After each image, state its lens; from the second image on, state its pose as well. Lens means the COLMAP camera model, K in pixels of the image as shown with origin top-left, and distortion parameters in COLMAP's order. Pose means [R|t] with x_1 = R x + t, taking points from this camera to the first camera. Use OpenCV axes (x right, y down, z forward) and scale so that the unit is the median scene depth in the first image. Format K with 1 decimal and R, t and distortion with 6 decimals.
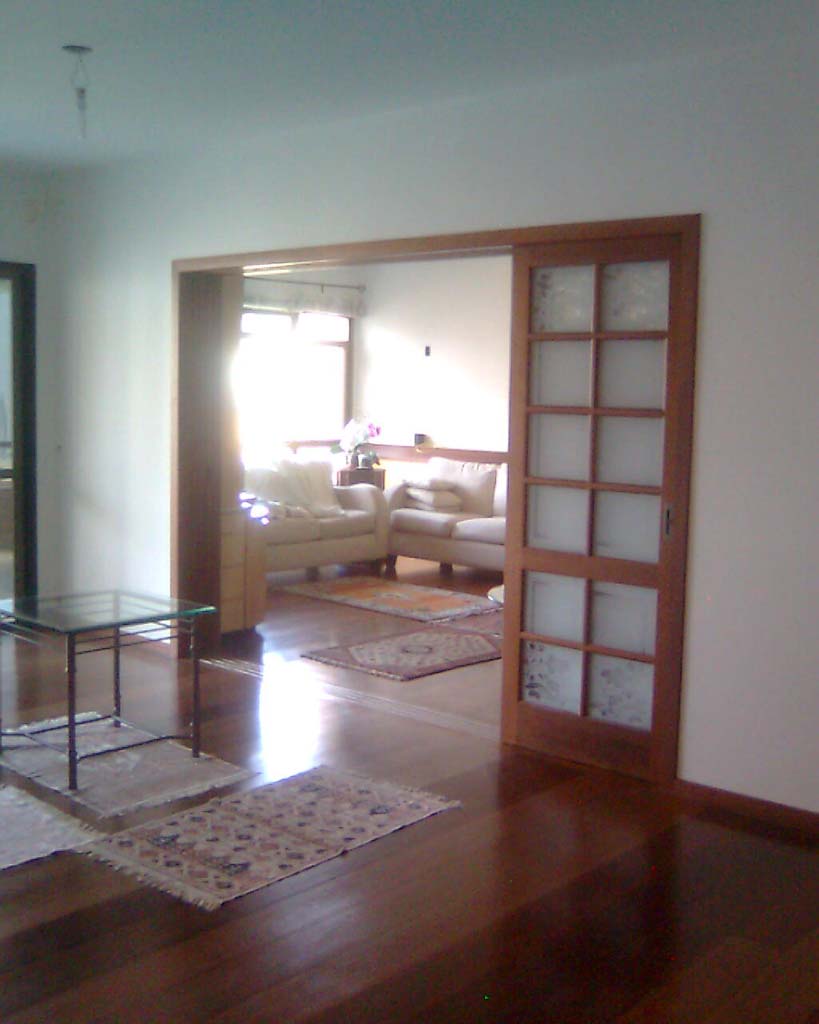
lens RADIAL K [[1193.2, 0, 408.1], [0, 1193.2, 511.8], [0, 0, 1]] dist [-0.008650, 0.000000]
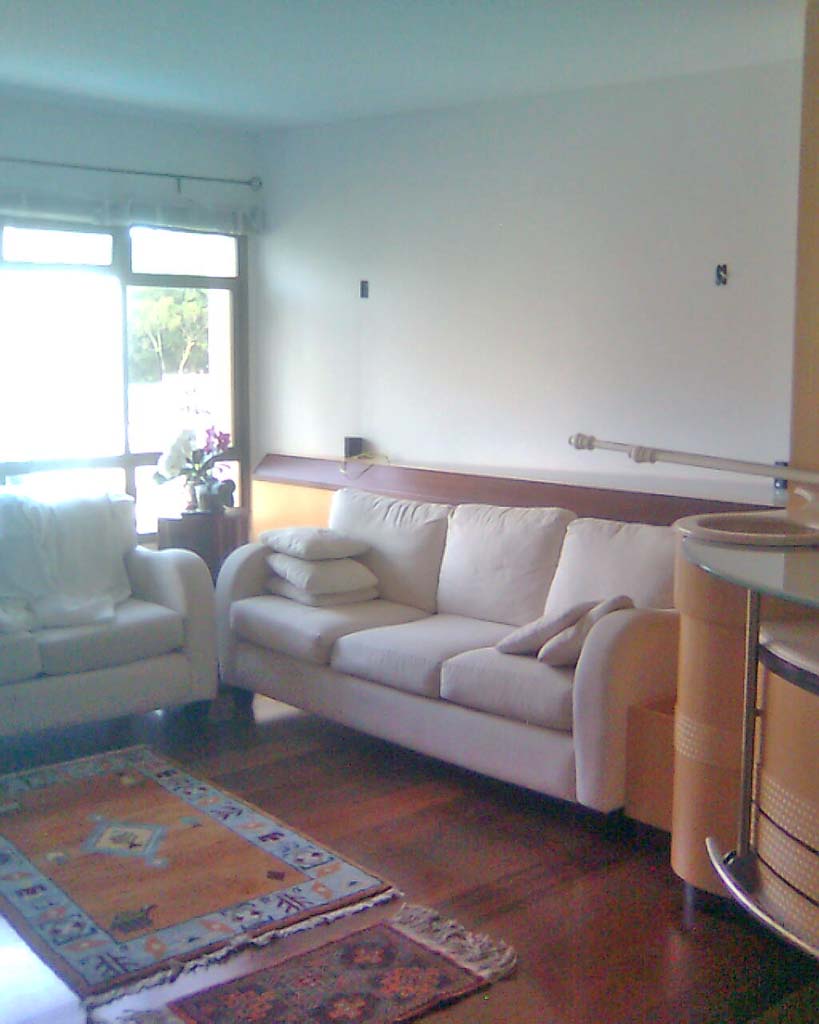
lens RADIAL K [[1193.2, 0, 411.5], [0, 1193.2, 512.3], [0, 0, 1]] dist [-0.008650, 0.000000]
pose [[0.991683, -0.004714, -0.128616, 0.123446], [0.007088, 0.999813, 0.018008, -0.046237], [0.128507, -0.018770, 0.991531, 0.511269]]
